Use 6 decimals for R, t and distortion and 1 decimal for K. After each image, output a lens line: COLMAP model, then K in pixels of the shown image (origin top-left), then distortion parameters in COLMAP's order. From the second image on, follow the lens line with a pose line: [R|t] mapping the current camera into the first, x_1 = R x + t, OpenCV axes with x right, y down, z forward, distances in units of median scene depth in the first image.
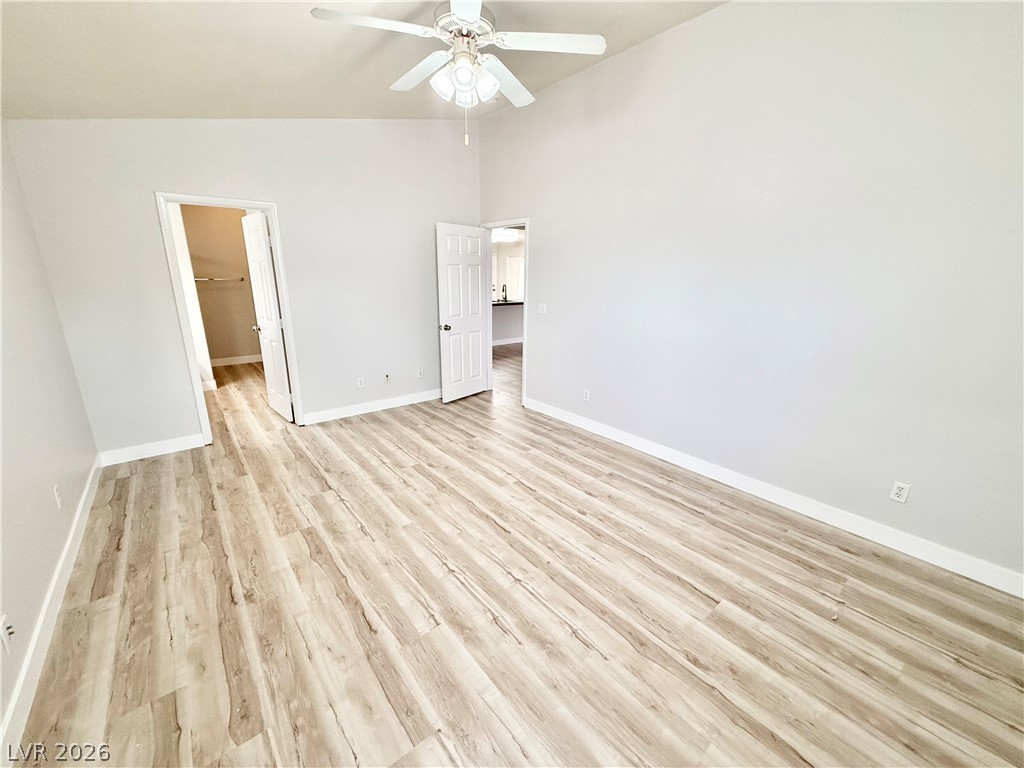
lens RADIAL K [[409.3, 0, 510.7], [0, 409.3, 384.8], [0, 0, 1]] dist [0.001077, 0.000147]
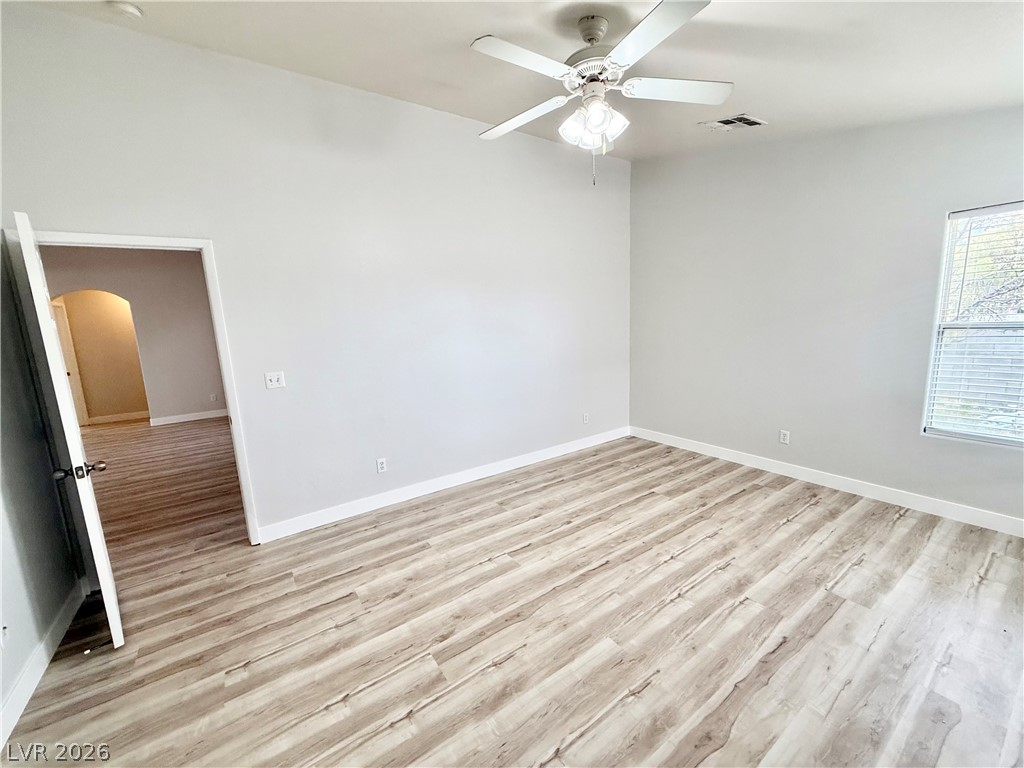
lens RADIAL K [[409.3, 0, 510.7], [0, 409.3, 384.8], [0, 0, 1]] dist [0.001077, 0.000147]
pose [[0.084162, -0.178548, 0.980325, -0.944145], [0.307542, 0.940440, 0.144881, -0.275138], [-0.947805, 0.289298, 0.134060, 0.965249]]
